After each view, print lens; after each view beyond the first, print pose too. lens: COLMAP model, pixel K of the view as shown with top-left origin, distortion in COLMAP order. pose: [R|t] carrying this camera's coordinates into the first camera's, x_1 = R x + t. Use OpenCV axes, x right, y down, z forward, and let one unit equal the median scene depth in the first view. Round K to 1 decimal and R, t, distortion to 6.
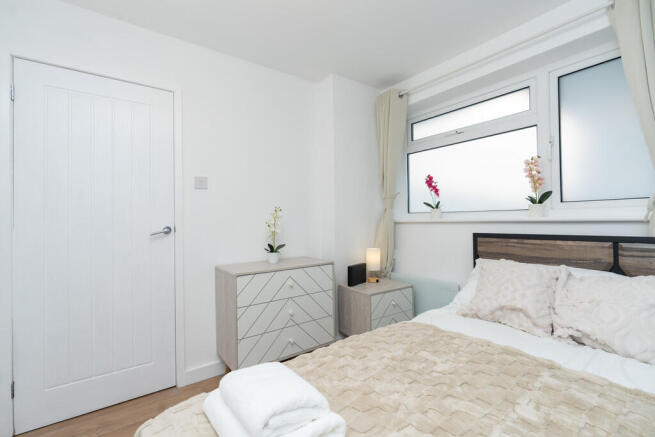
lens RADIAL K [[296.6, 0, 325.7], [0, 296.6, 212.4], [0, 0, 1]] dist [-0.001190, 0.000396]
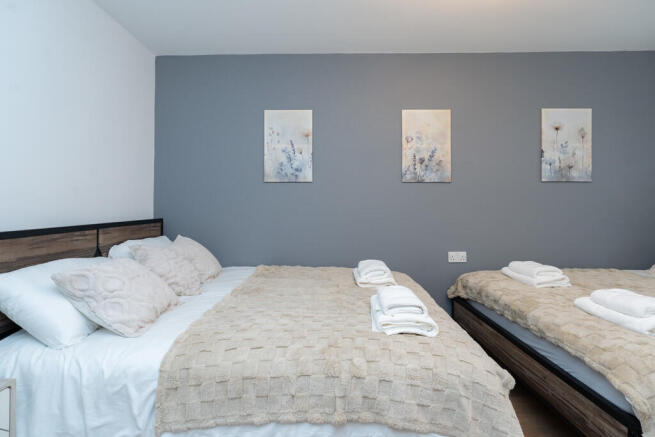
lens RADIAL K [[297.4, 0, 320.9], [0, 297.4, 203.2], [0, 0, 1]] dist [0.001119, 0.001199]
pose [[-0.772445, 0.011220, 0.634983, -0.412825], [-0.016262, 0.999167, -0.037437, 0.018984], [-0.634874, -0.039244, -0.771618, 1.101799]]
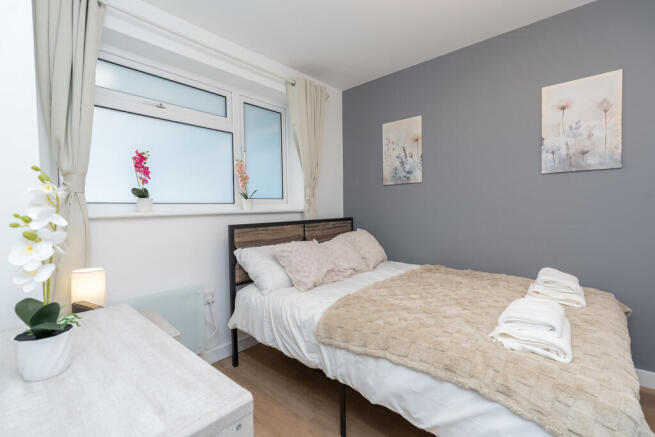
lens RADIAL K [[295.2, 0, 335.1], [0, 295.2, 206.0], [0, 0, 1]] dist [0.070886, 0.000132]
pose [[-0.204323, 0.012897, 0.978819, -0.629139], [-0.013155, 0.999787, -0.015919, 0.016875], [-0.978815, -0.016129, -0.204110, 0.951403]]
